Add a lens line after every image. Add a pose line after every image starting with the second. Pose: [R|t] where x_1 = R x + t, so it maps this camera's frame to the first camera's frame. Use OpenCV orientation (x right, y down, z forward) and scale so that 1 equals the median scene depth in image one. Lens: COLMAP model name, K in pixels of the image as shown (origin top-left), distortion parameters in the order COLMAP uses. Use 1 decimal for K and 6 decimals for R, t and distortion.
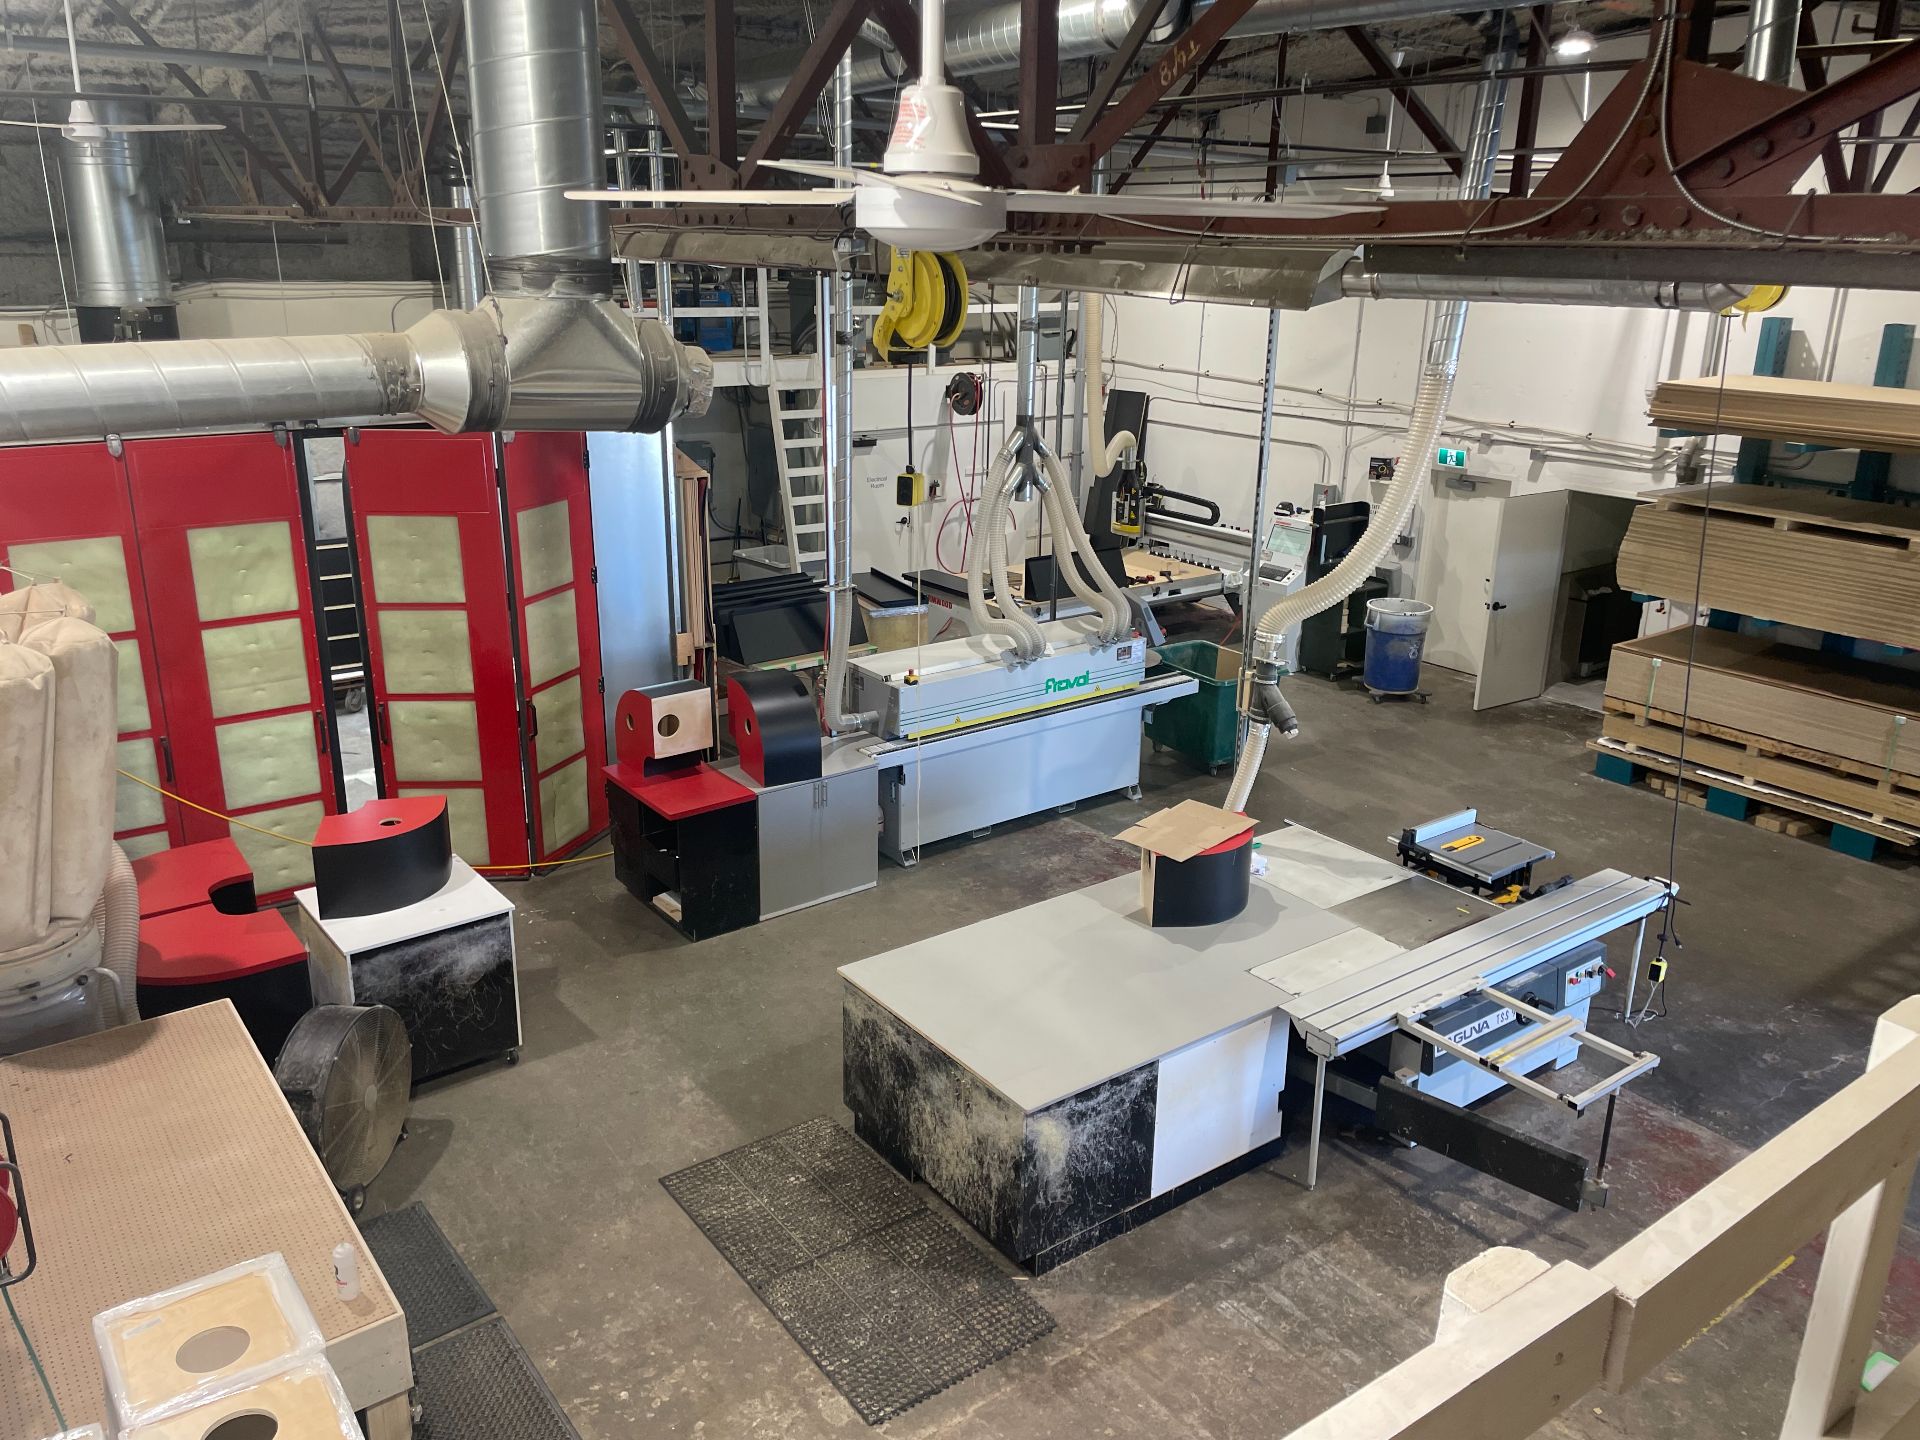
lens RADIAL K [[1459.5, 0, 960.0], [0, 1459.5, 720.0], [0, 0, 1]] dist [0.099635, -0.132138]
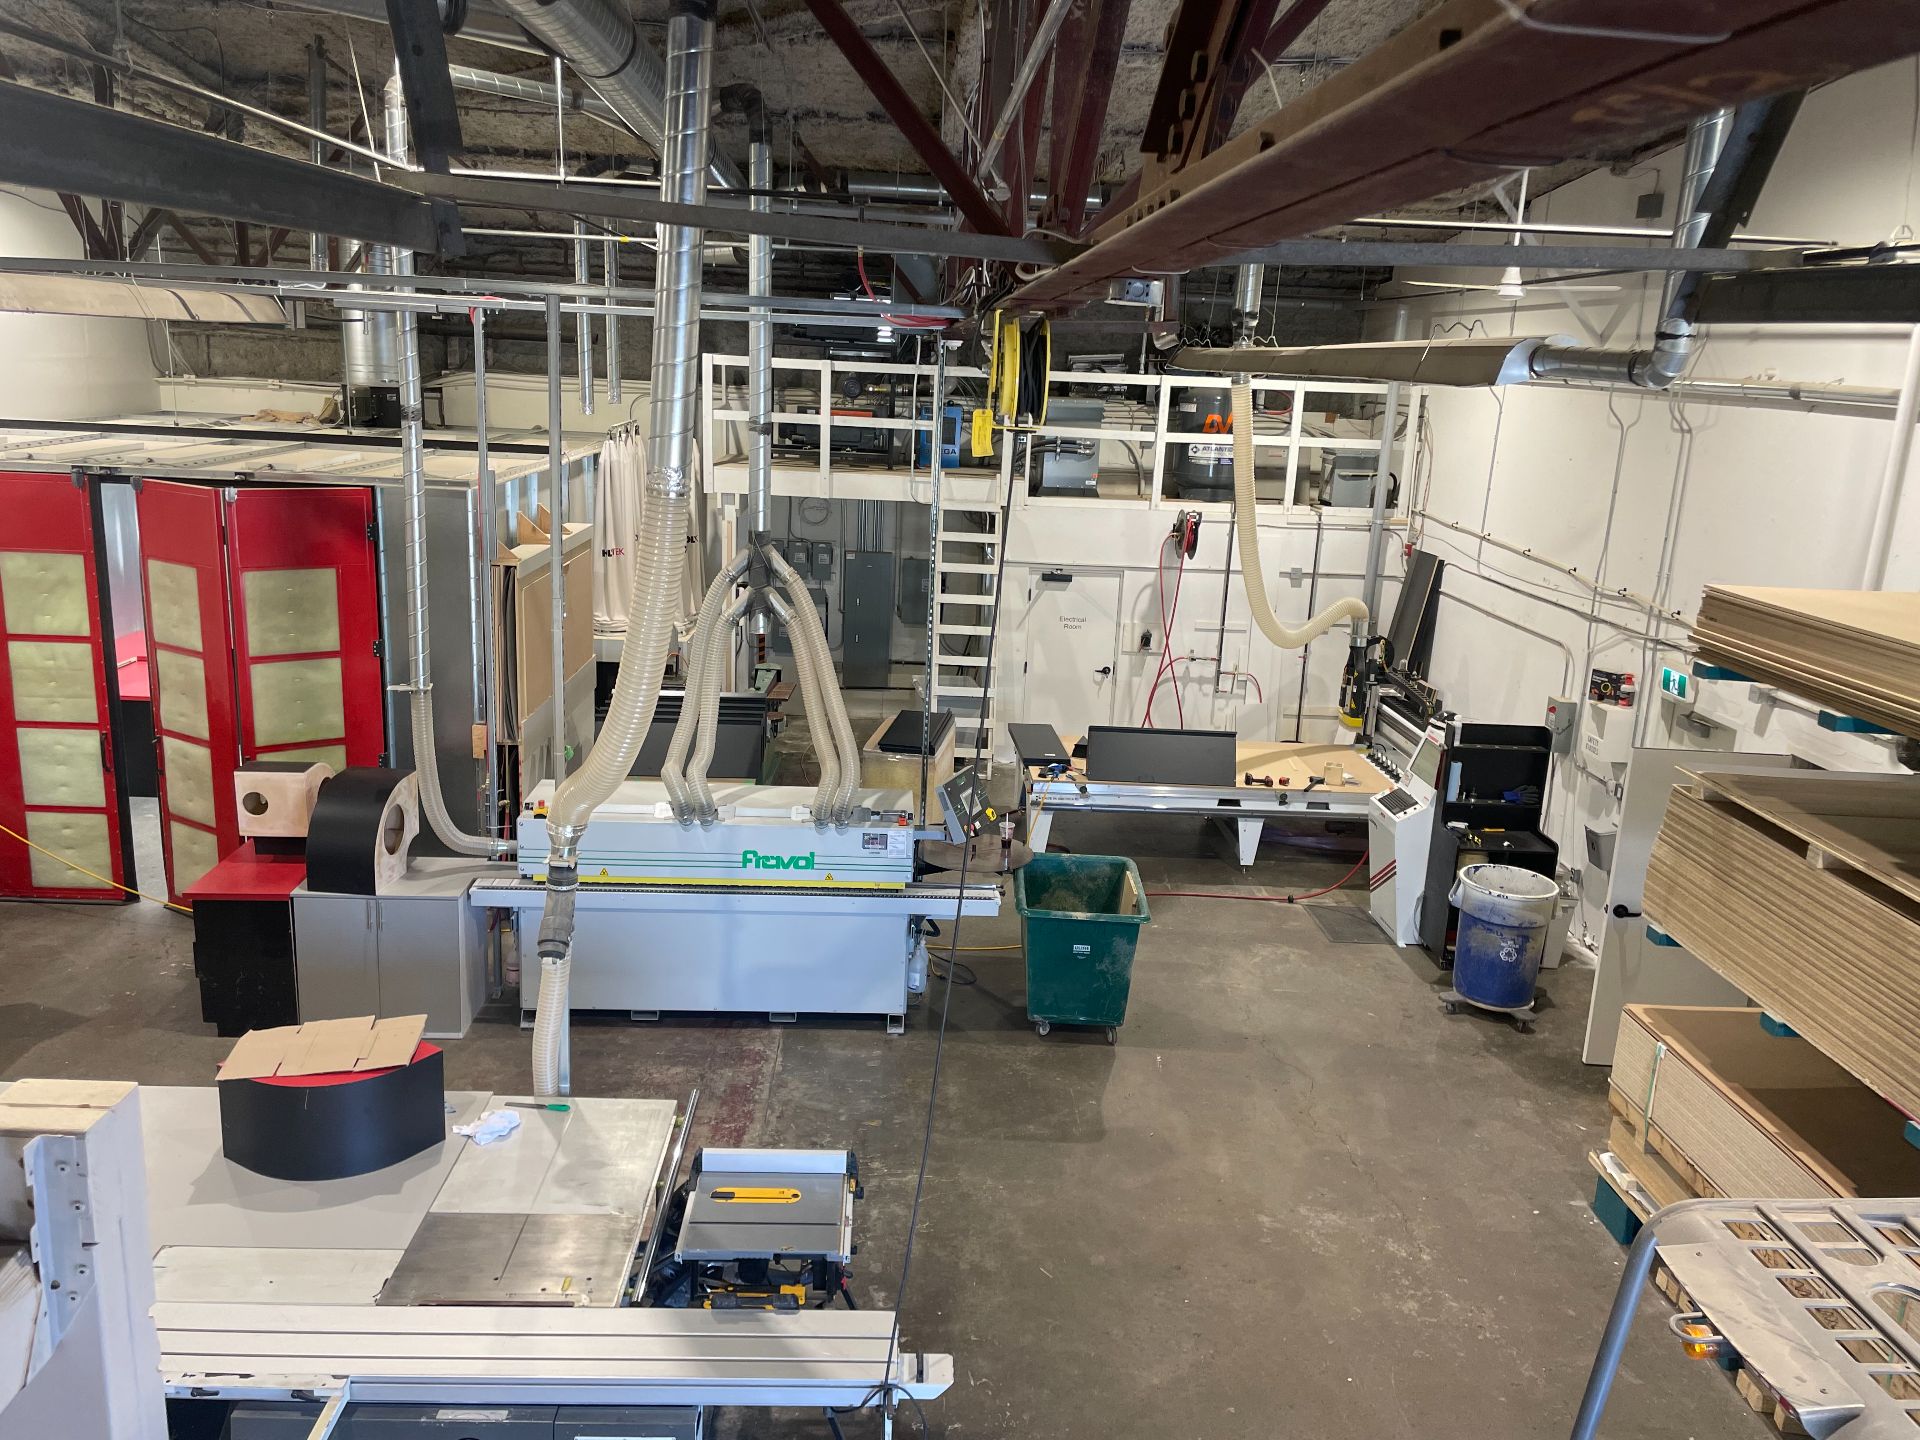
lens RADIAL K [[1459.5, 0, 960.0], [0, 1459.5, 720.0], [0, 0, 1]] dist [0.099635, -0.132138]
pose [[0.822671, 0.158744, -0.545905, 0.566689], [-0.210569, 0.977014, -0.033218, -0.092811], [0.528084, 0.142279, 0.837188, 0.353867]]
